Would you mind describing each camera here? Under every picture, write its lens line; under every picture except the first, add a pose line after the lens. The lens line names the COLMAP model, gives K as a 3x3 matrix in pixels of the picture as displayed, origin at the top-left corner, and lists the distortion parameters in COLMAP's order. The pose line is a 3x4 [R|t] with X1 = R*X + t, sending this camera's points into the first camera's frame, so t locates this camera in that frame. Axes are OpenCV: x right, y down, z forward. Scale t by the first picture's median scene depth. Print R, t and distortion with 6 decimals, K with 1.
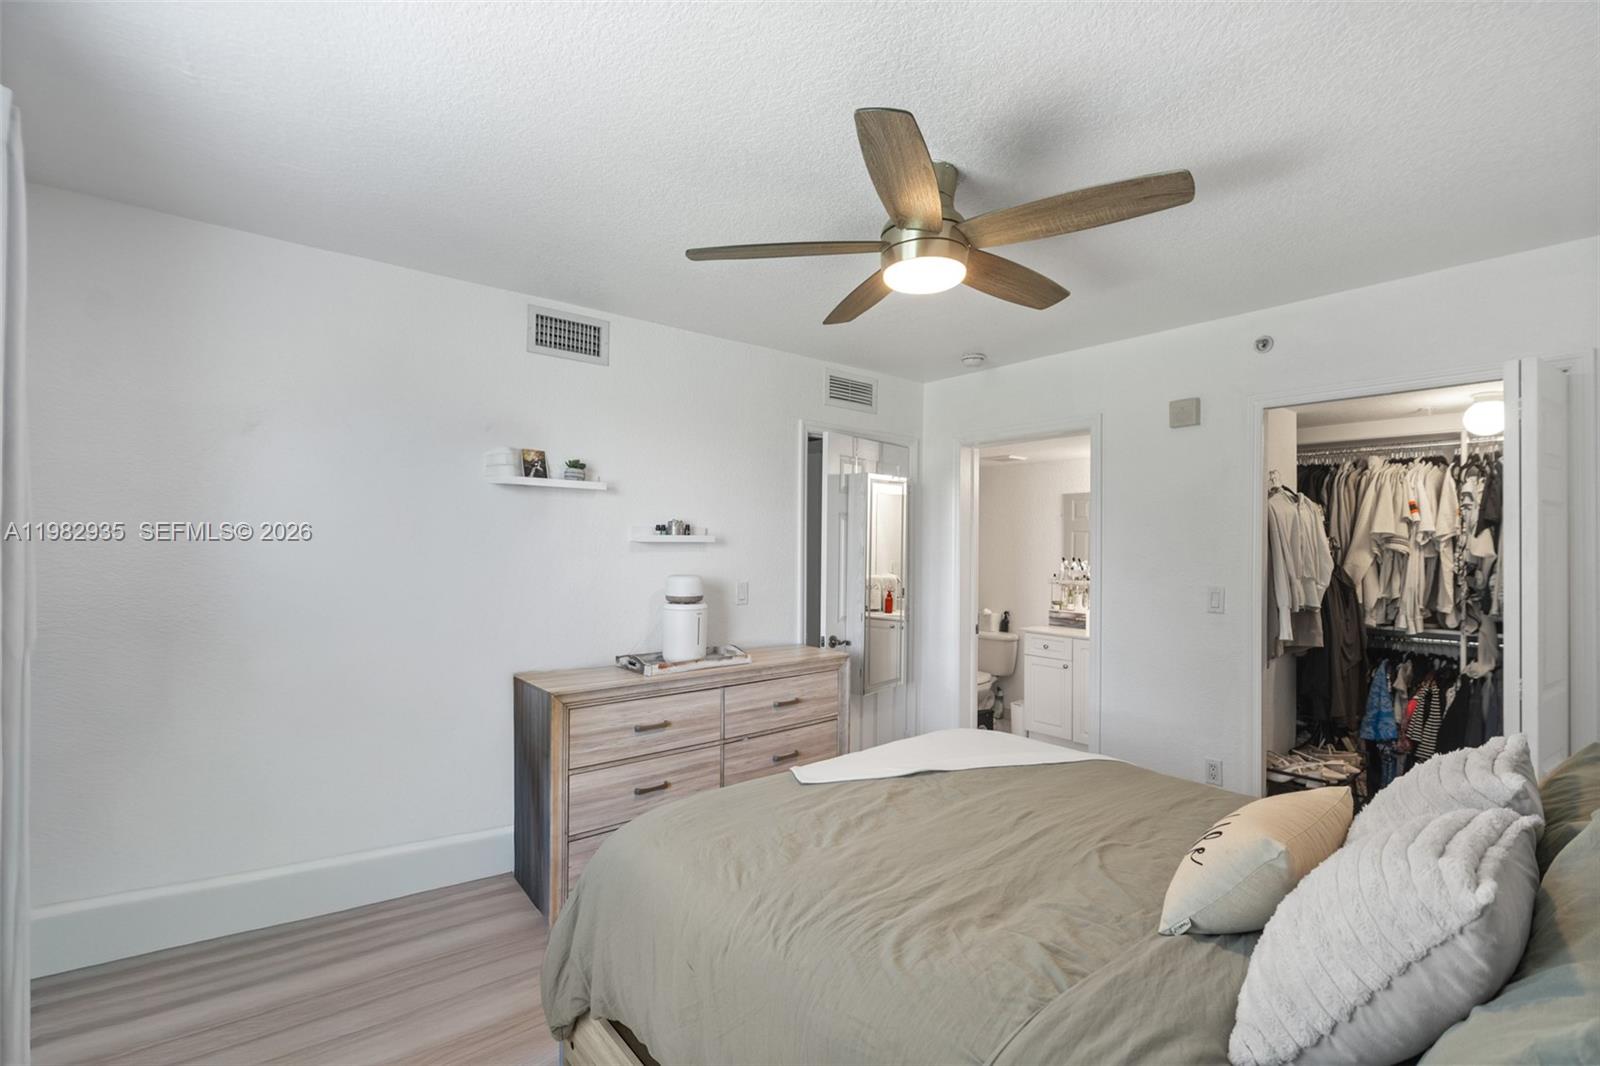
lens RADIAL K [[706.8, 0, 797.6], [0, 706.8, 537.2], [0, 0, 1]] dist [-0.003336, 0.000309]
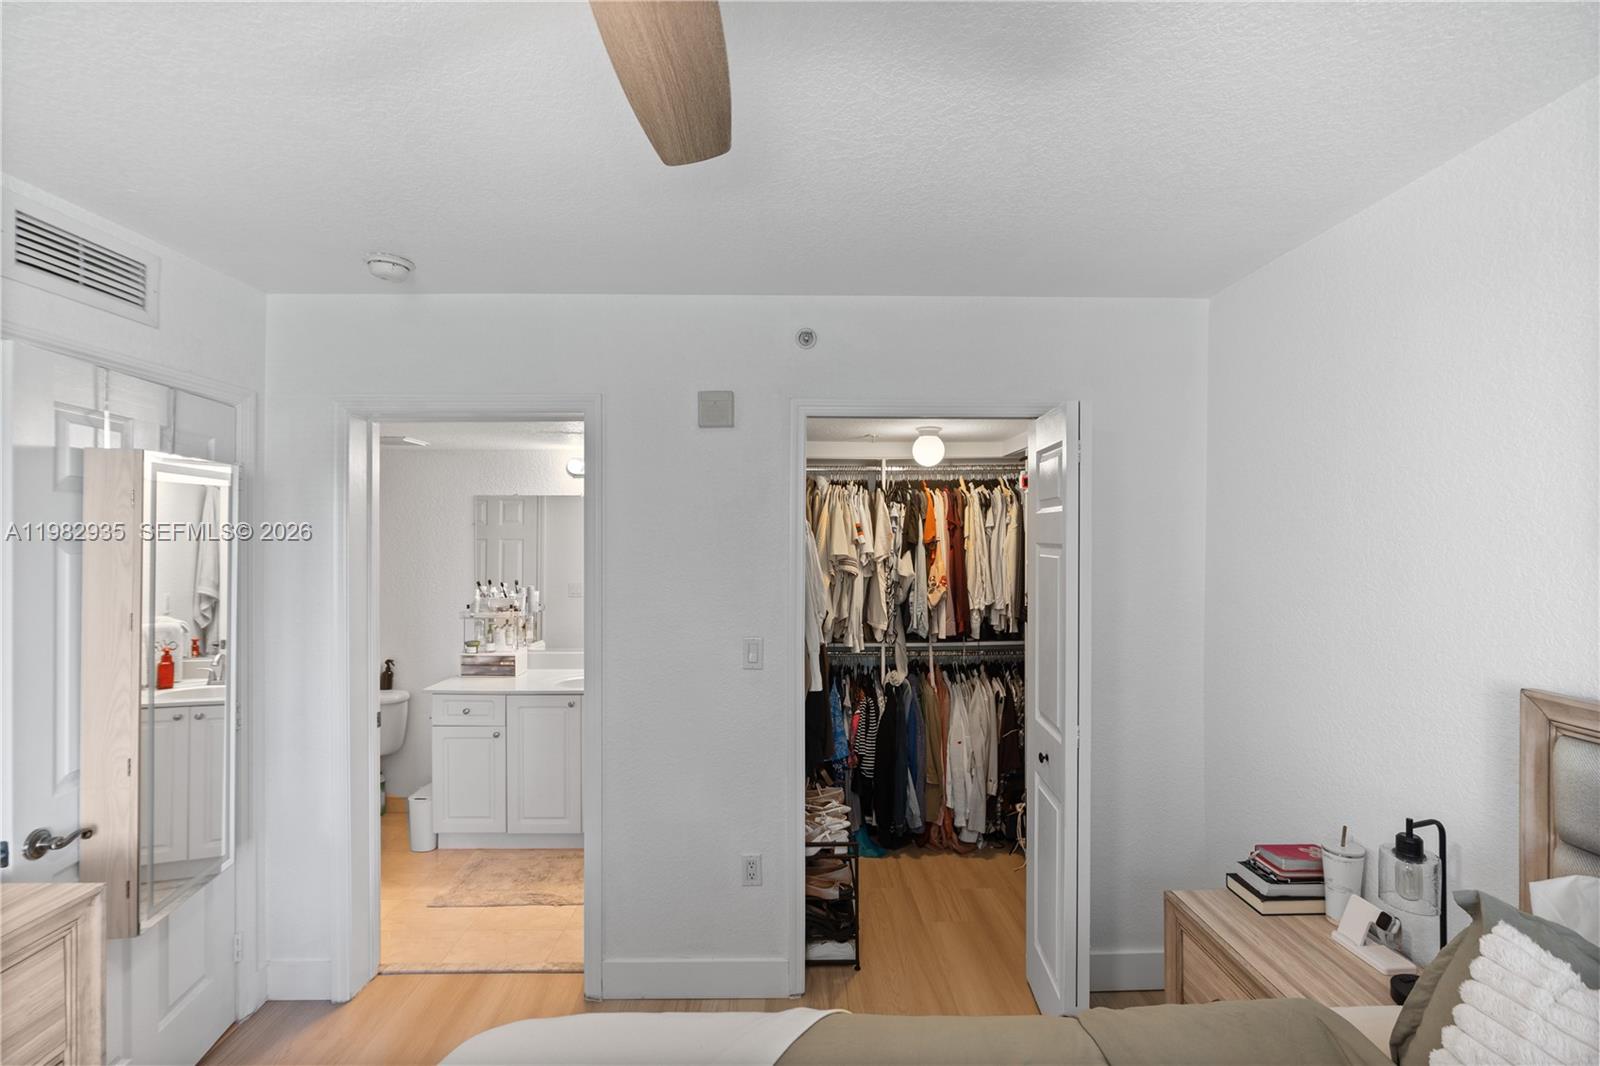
lens RADIAL K [[706.8, 0, 797.6], [0, 706.8, 537.2], [0, 0, 1]] dist [-0.003336, 0.000309]
pose [[0.627087, -0.009934, 0.778886, 0.008638], [-0.001598, 0.999900, 0.014039, -0.041063], [-0.778948, -0.010048, 0.627008, 0.378961]]
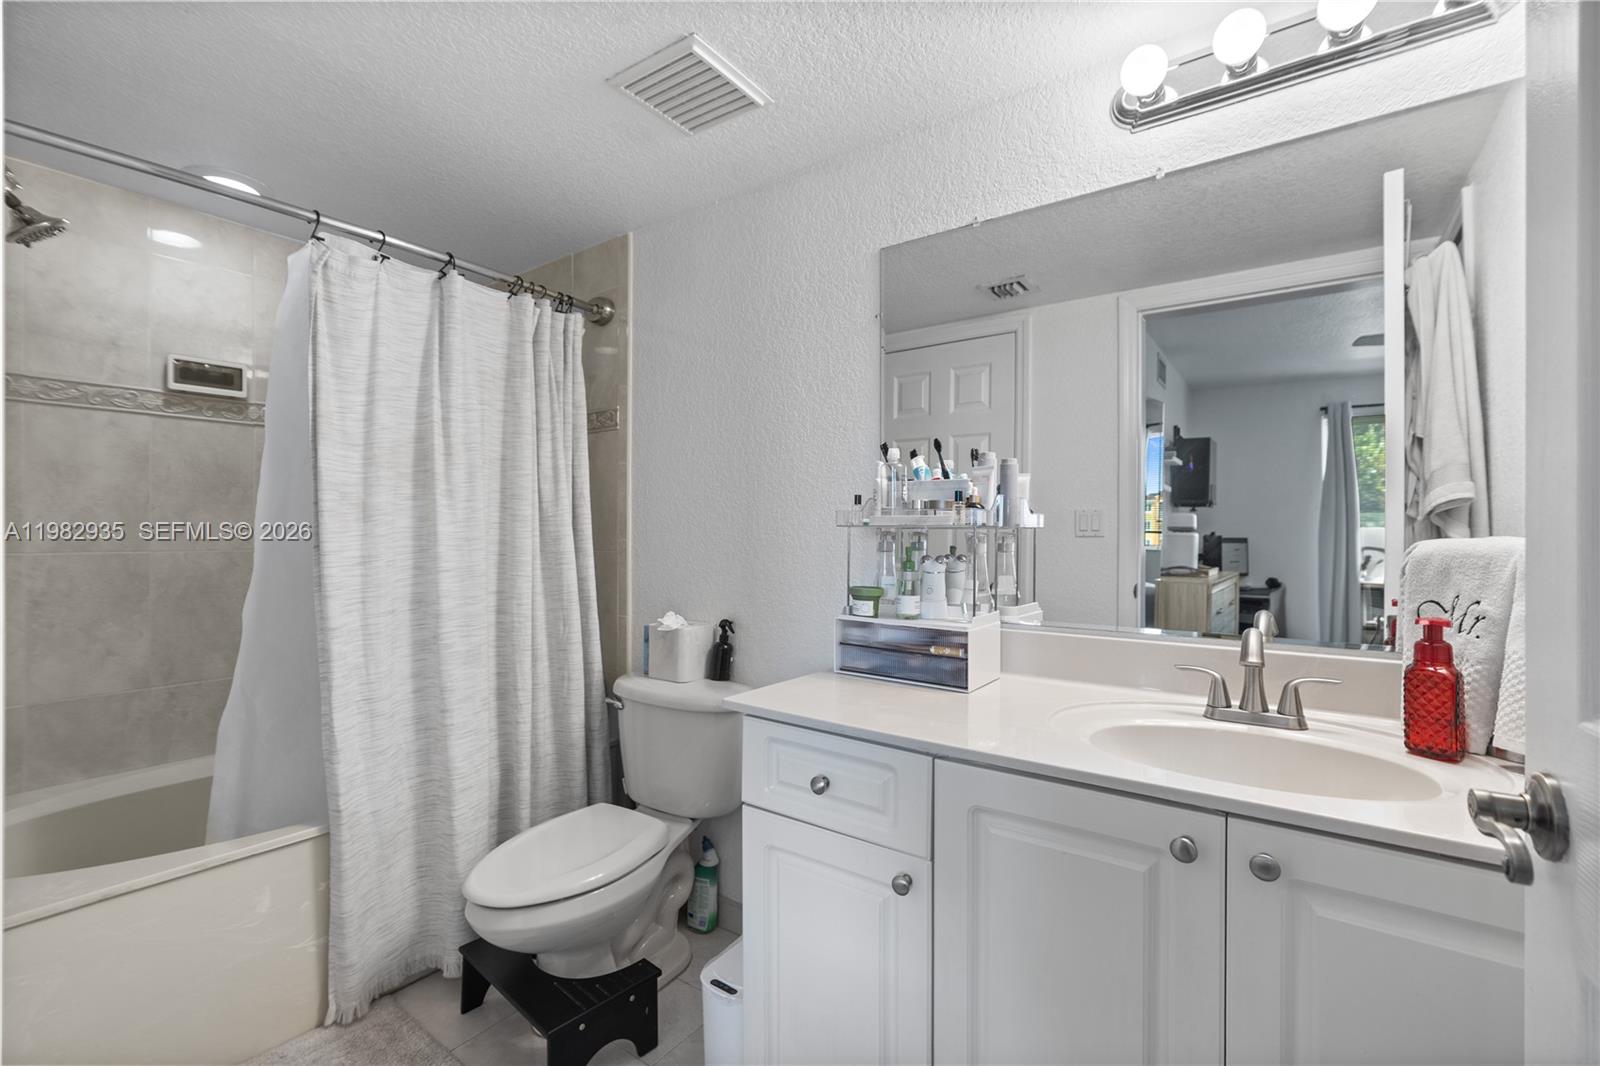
lens RADIAL K [[706.8, 0, 797.6], [0, 706.8, 537.2], [0, 0, 1]] dist [-0.003336, 0.000309]
pose [[0.966723, -0.007543, 0.255712, 0.369687], [0.003404, 0.999856, 0.016625, 0.090467], [-0.255801, -0.015201, 0.966610, 1.009022]]
